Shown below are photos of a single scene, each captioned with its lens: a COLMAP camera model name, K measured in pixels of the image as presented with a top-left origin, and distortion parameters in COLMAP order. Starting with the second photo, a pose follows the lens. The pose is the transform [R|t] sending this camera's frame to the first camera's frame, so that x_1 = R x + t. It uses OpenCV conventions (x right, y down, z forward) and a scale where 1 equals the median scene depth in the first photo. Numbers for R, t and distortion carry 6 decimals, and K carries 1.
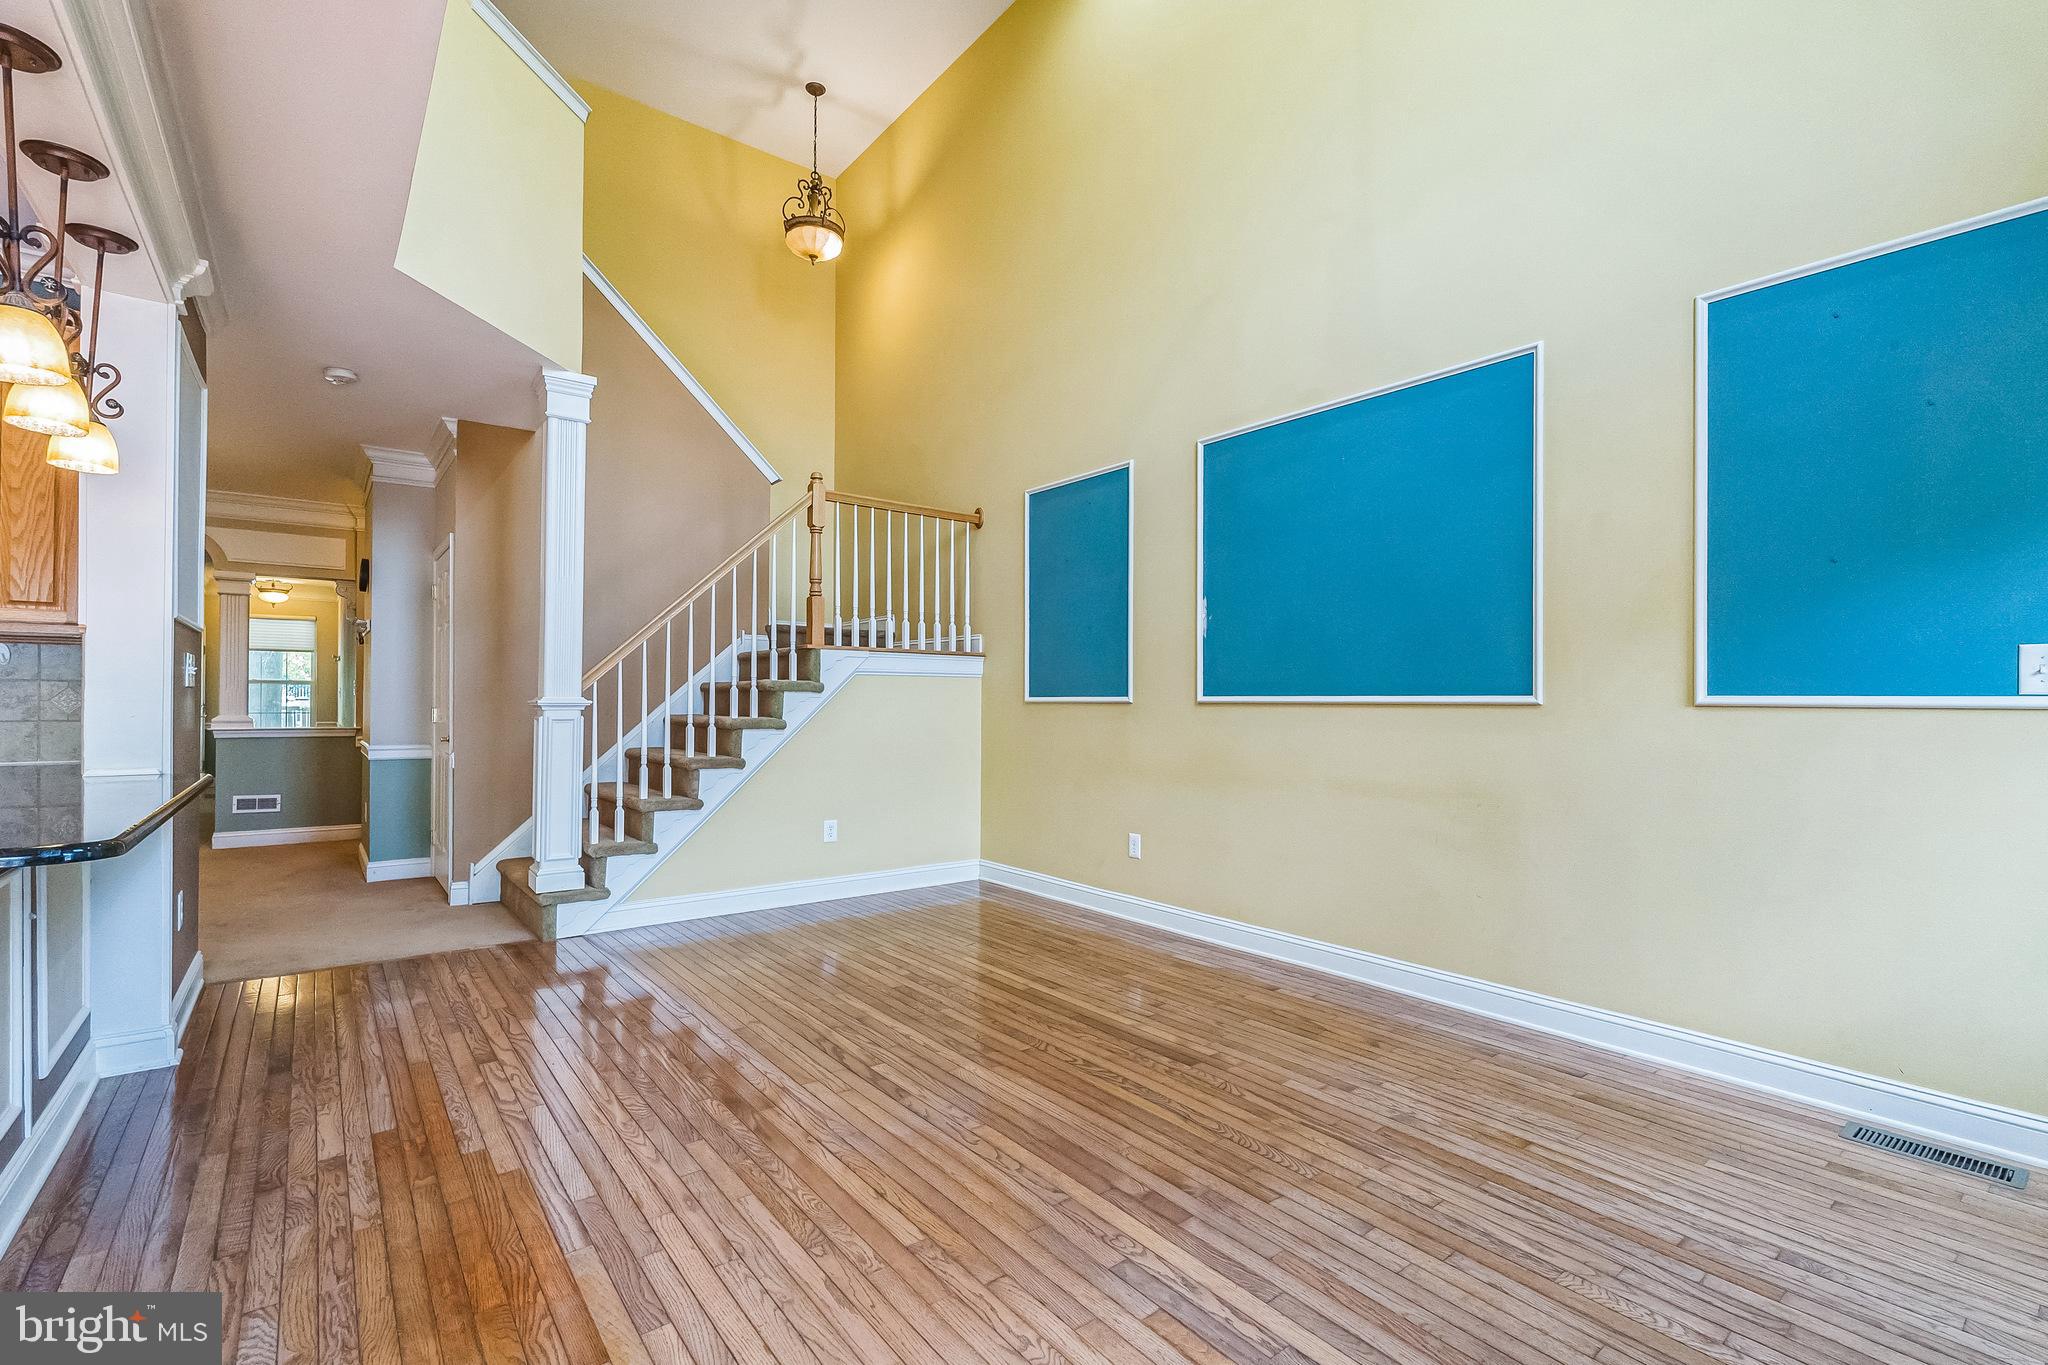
lens RADIAL K [[909.4, 0, 1021.8], [0, 909.4, 698.6], [0, 0, 1]] dist [-0.002967, -0.001293]
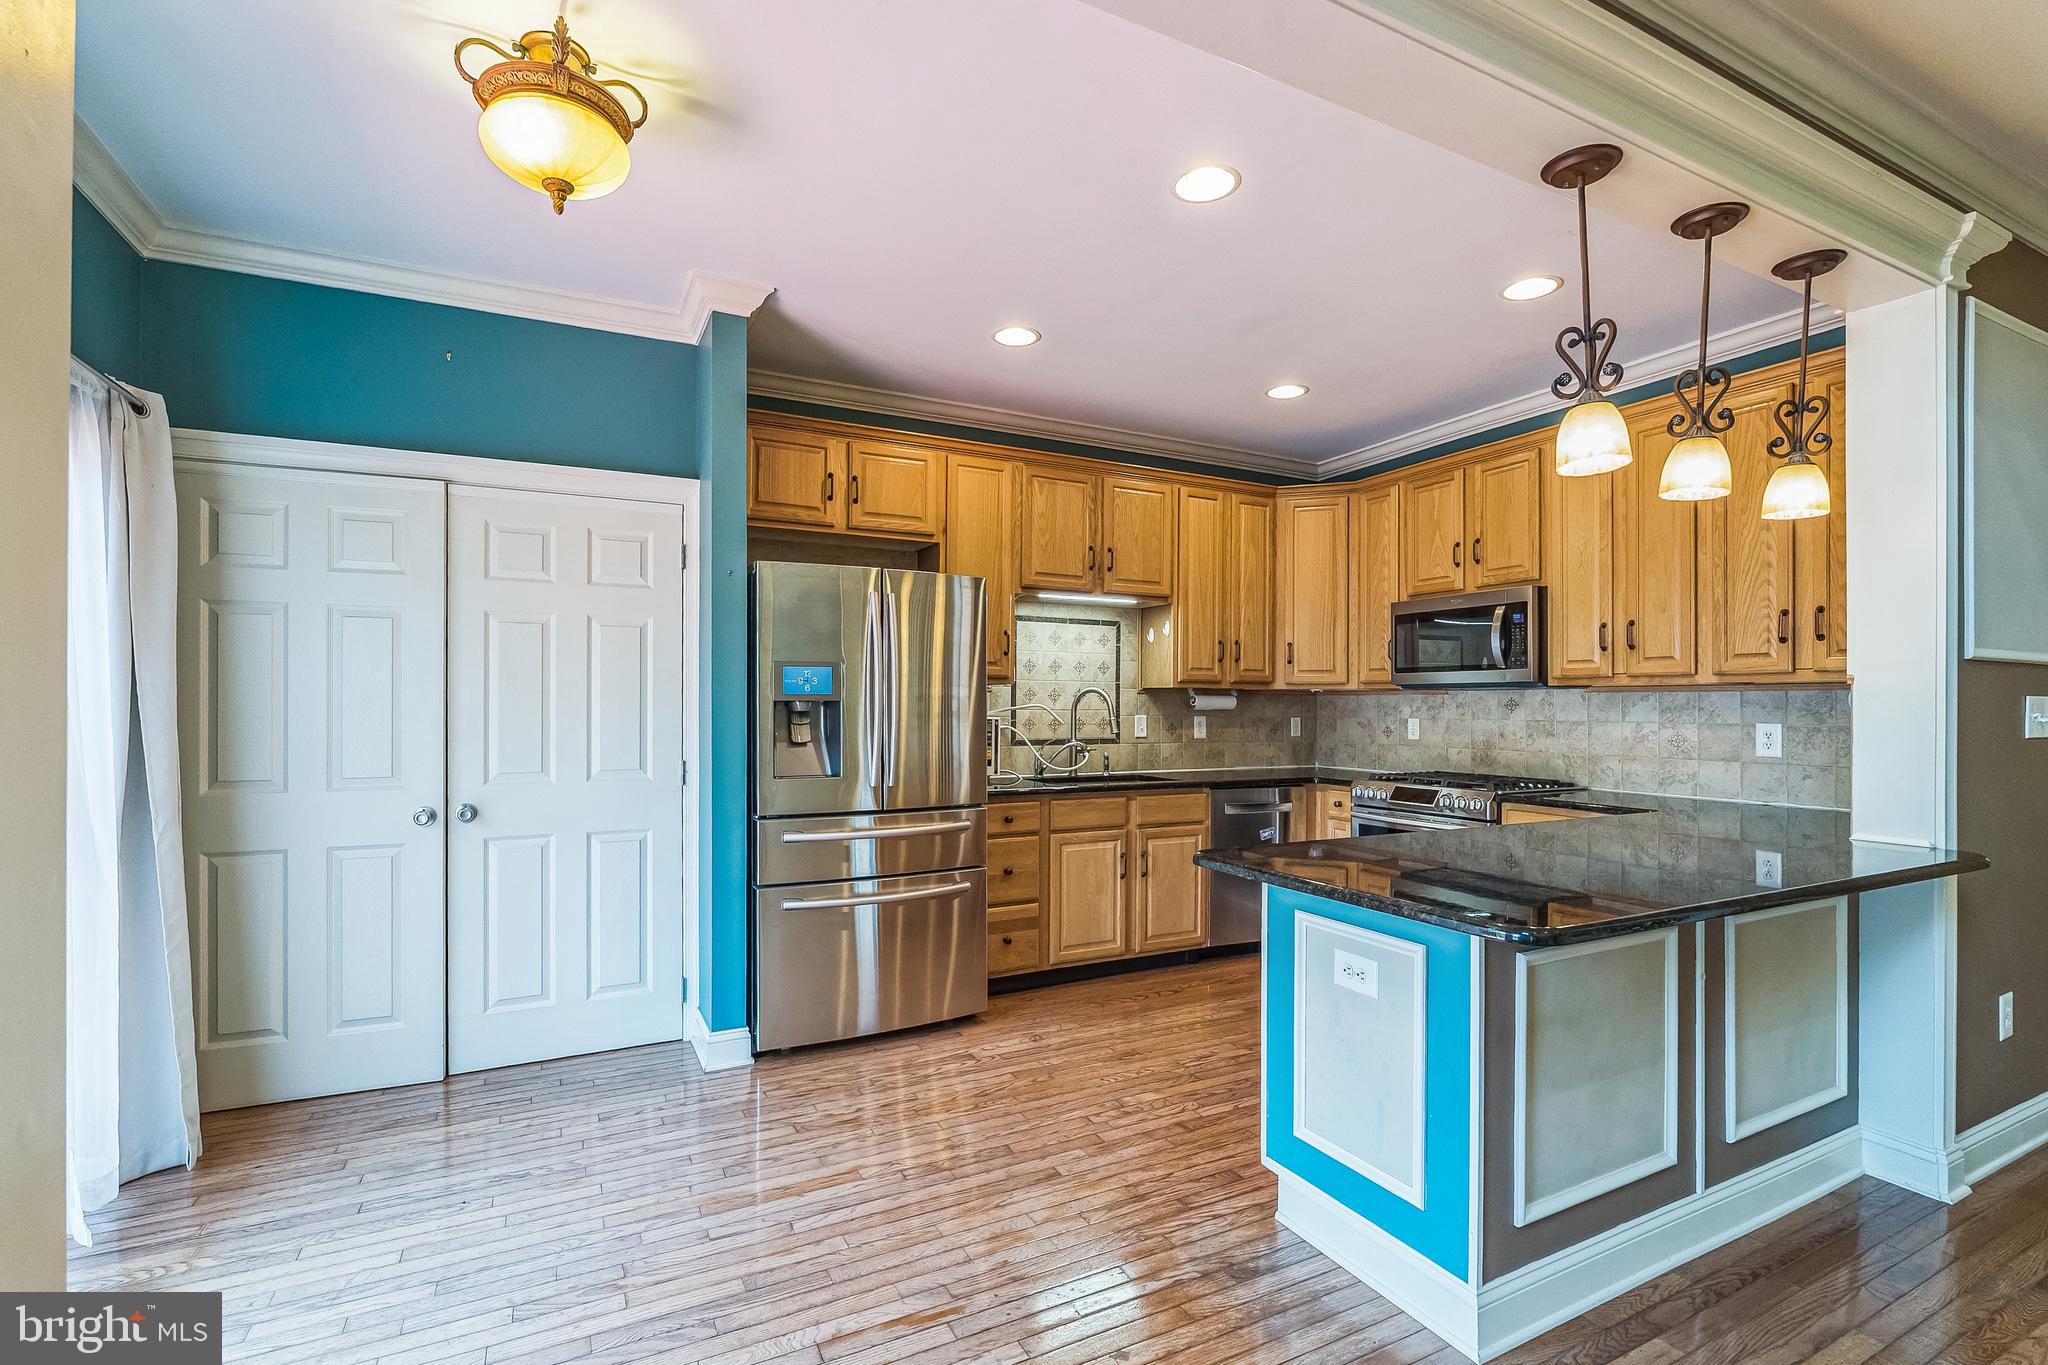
lens RADIAL K [[909.4, 0, 1021.2], [0, 909.4, 700.2], [0, 0, 1]] dist [-0.002967, -0.001293]
pose [[-0.191883, -0.011135, -0.981355, 0.025656], [-0.003291, 0.999937, -0.010702, -0.027189], [0.981412, 0.001176, -0.191907, 0.215878]]
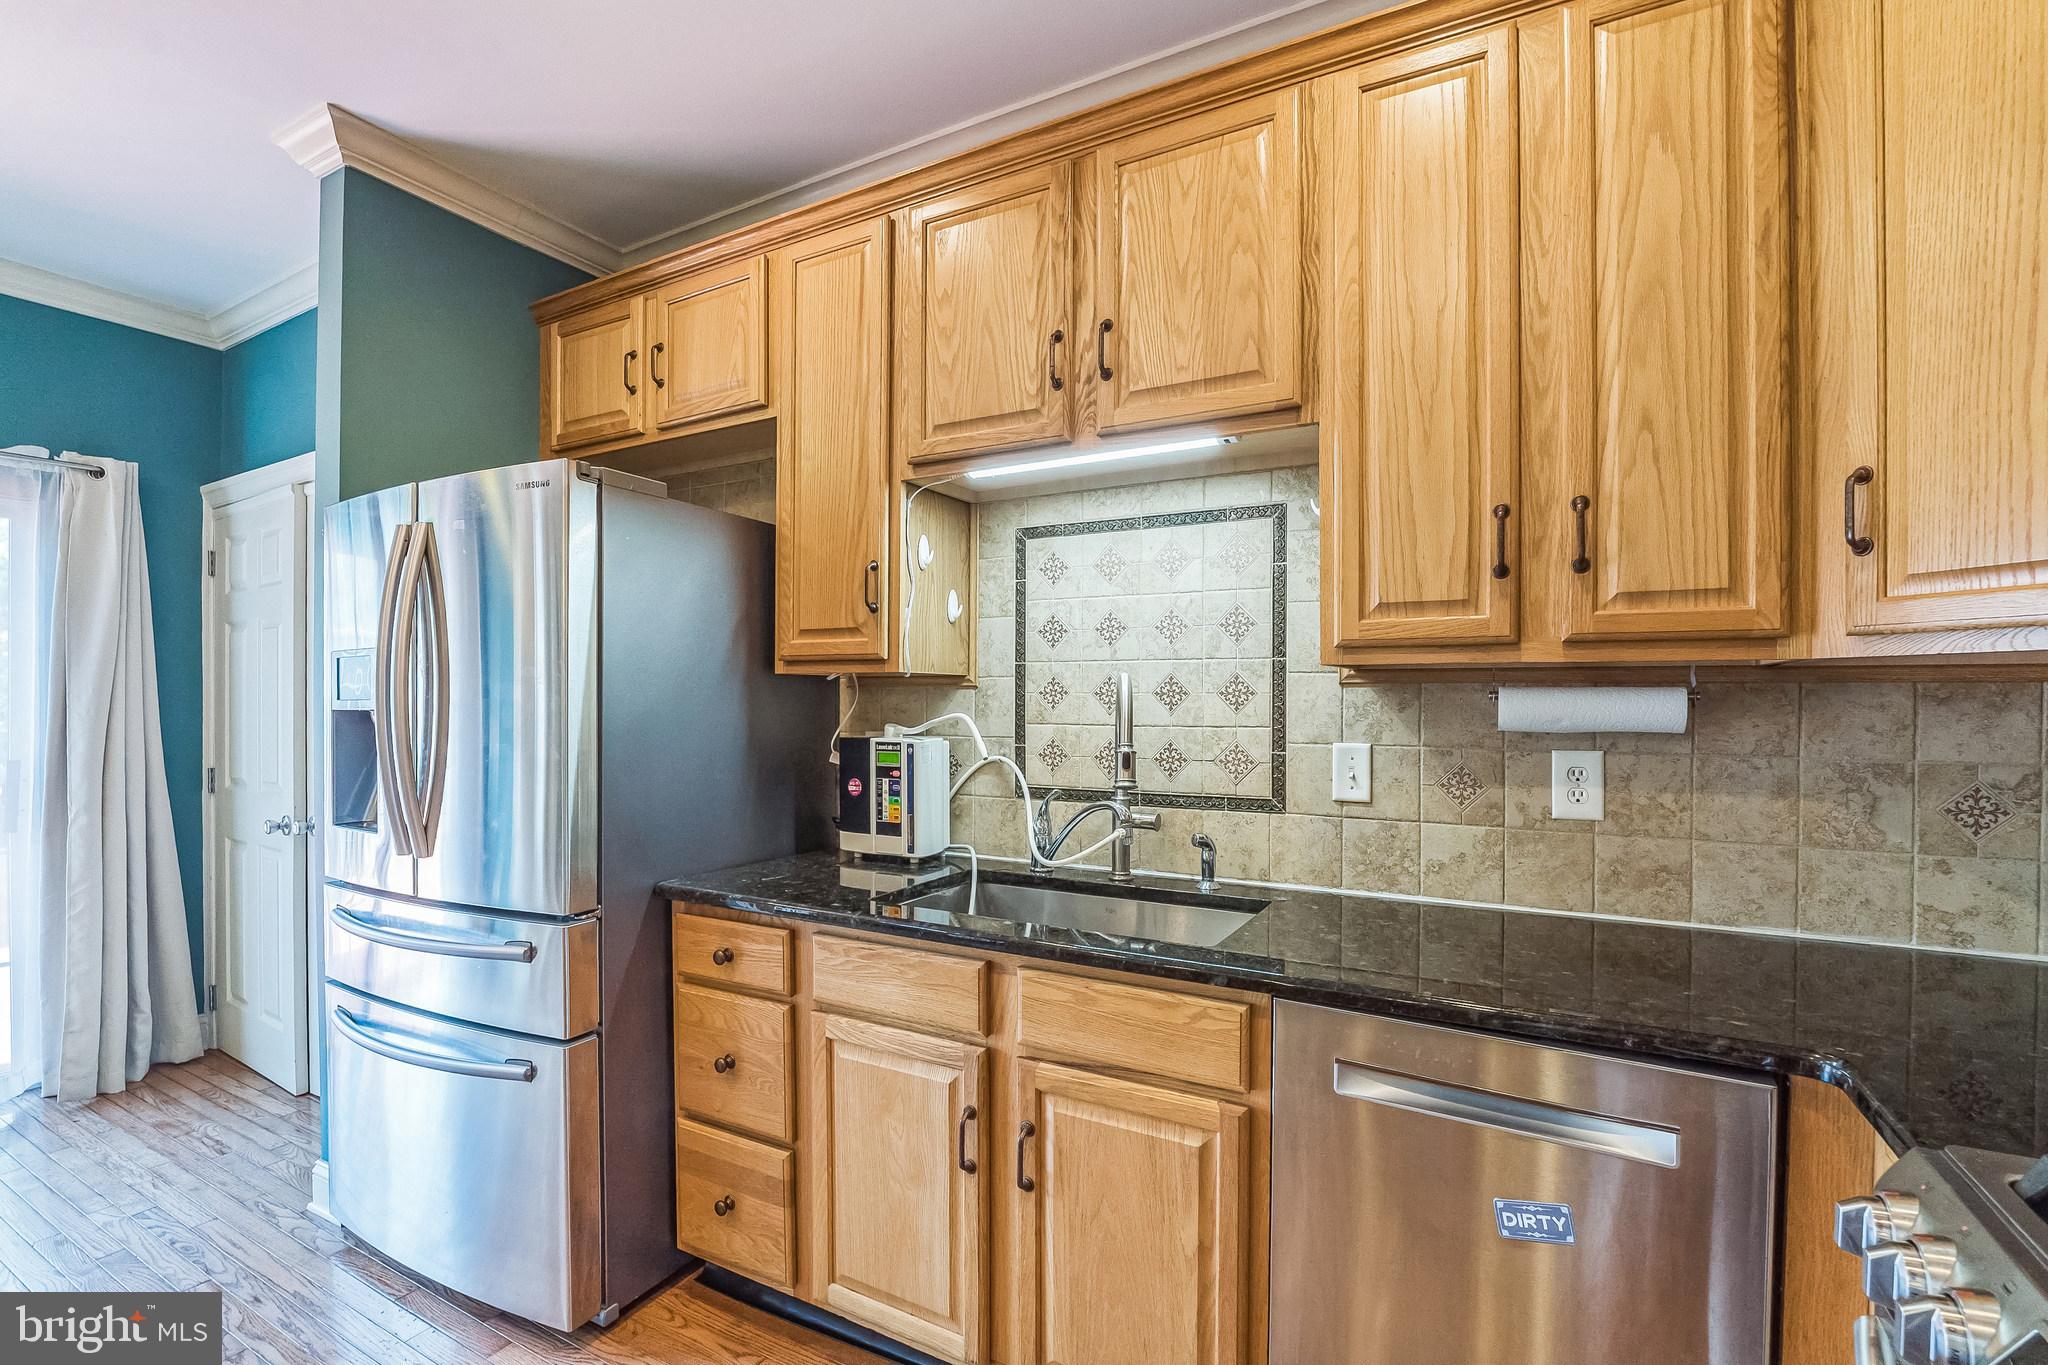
lens RADIAL K [[909.4, 0, 1028.7], [0, 909.4, 702.6], [0, 0, 1]] dist [-0.002967, -0.001293]
pose [[-0.923461, -0.001487, -0.383688, -0.823578], [-0.002699, 0.999993, 0.002621, -0.040601], [0.383682, 0.003456, -0.923459, 0.484571]]
